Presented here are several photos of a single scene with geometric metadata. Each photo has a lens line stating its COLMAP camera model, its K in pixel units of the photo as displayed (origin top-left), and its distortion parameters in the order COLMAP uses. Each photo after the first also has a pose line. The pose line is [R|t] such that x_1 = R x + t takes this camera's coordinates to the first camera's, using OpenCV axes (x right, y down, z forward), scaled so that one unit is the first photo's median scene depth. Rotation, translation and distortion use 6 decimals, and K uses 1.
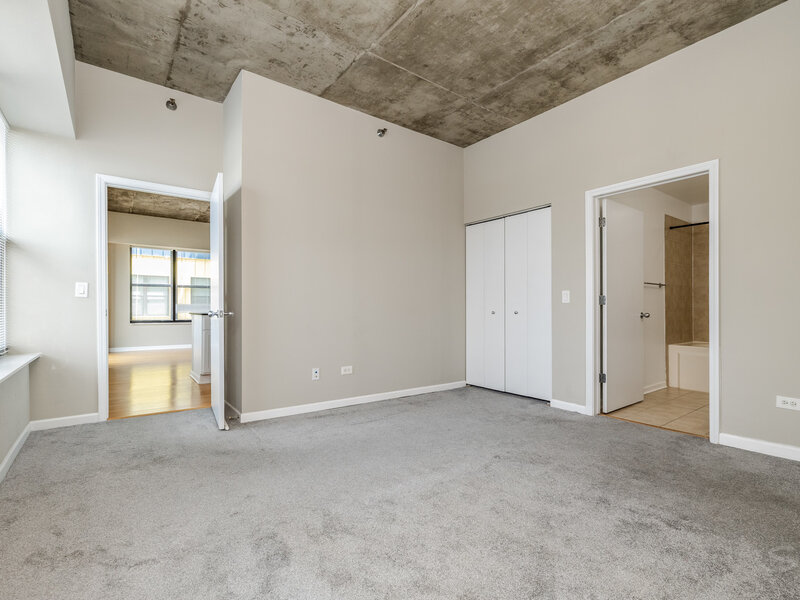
lens RADIAL K [[386.5, 0, 394.4], [0, 386.5, 304.1], [0, 0, 1]] dist [0.010153, -0.002167]
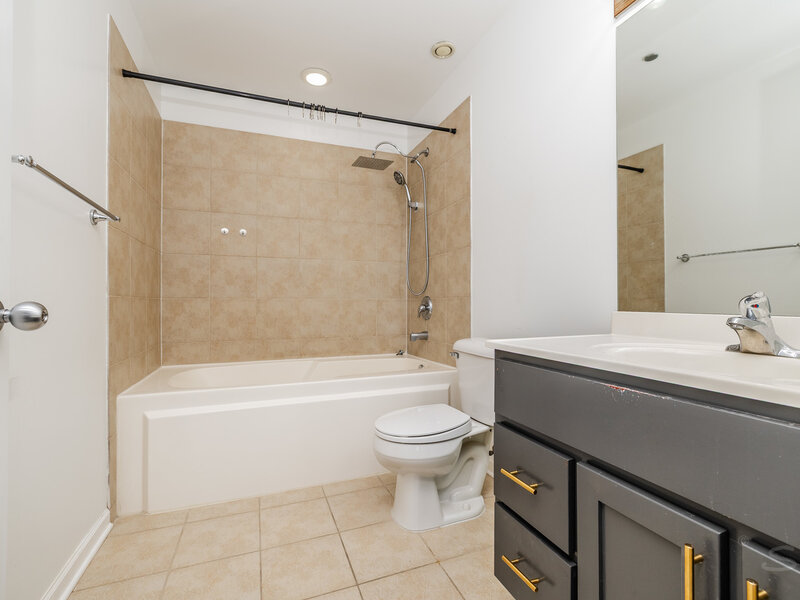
lens RADIAL K [[386.5, 0, 400.5], [0, 386.5, 299.2], [0, 0, 1]] dist [0.010153, -0.002167]
pose [[0.269179, 0.011419, 0.963022, 0.582722], [-0.008400, 0.999920, -0.009508, 0.024796], [-0.963053, -0.005530, 0.269253, 0.881725]]
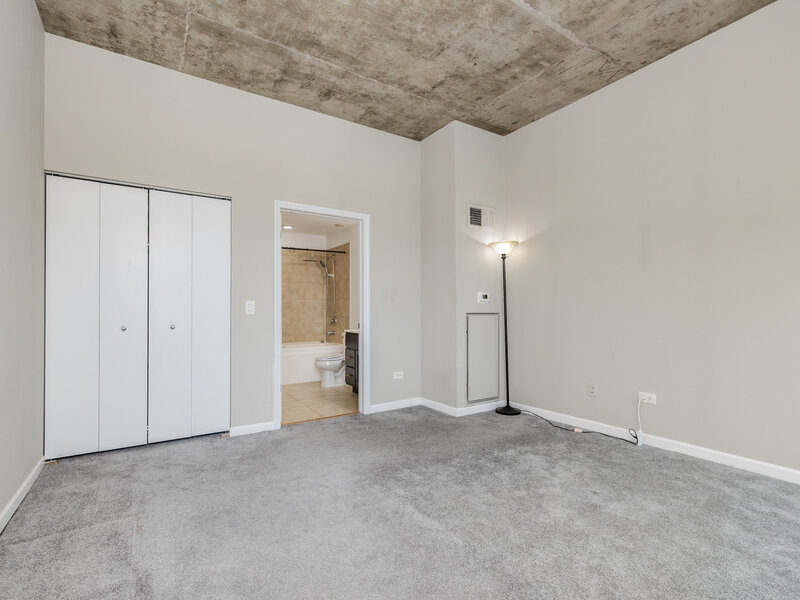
lens RADIAL K [[386.5, 0, 398.5], [0, 386.5, 304.7], [0, 0, 1]] dist [0.010153, -0.002167]
pose [[0.063544, 0.018083, 0.997815, -0.451994], [-0.009424, 0.999802, -0.017519, -0.013438], [-0.997935, -0.008291, 0.063702, 0.623905]]
